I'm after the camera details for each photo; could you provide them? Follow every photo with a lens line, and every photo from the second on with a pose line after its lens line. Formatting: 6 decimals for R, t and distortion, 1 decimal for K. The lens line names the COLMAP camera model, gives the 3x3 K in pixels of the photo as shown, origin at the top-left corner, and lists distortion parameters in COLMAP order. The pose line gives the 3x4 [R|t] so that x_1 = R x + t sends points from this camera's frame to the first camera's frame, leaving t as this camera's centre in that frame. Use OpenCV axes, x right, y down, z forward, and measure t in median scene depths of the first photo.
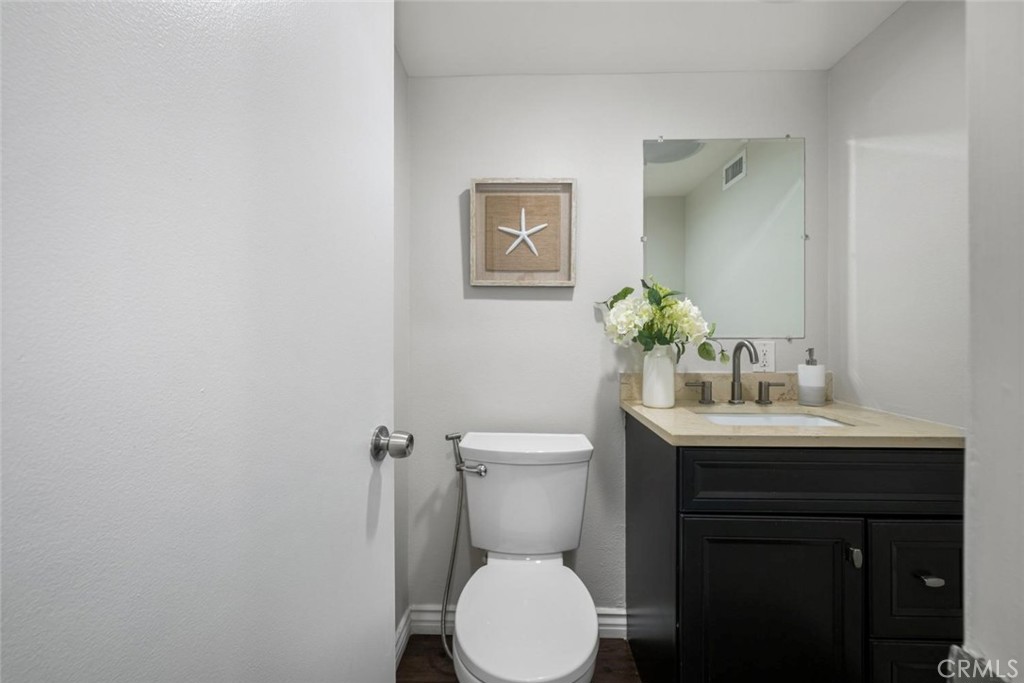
lens RADIAL K [[413.8, 0, 512.6], [0, 413.8, 329.0], [0, 0, 1]] dist [0.001925, 0.000042]
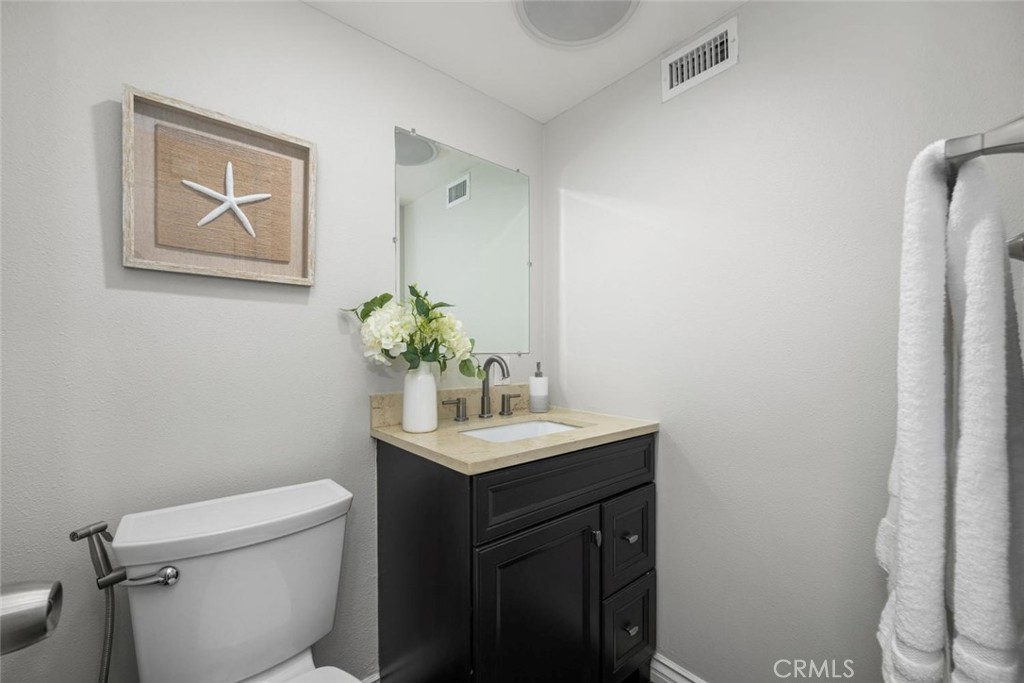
lens RADIAL K [[415.9, 0, 512.8], [0, 415.9, 350.6], [0, 0, 1]] dist [0.001110, 0.000001]
pose [[0.732957, 0.000554, 0.680275, -0.108845], [-0.012625, 0.999839, 0.012789, 0.000859], [-0.680158, -0.017962, 0.732845, 0.204466]]
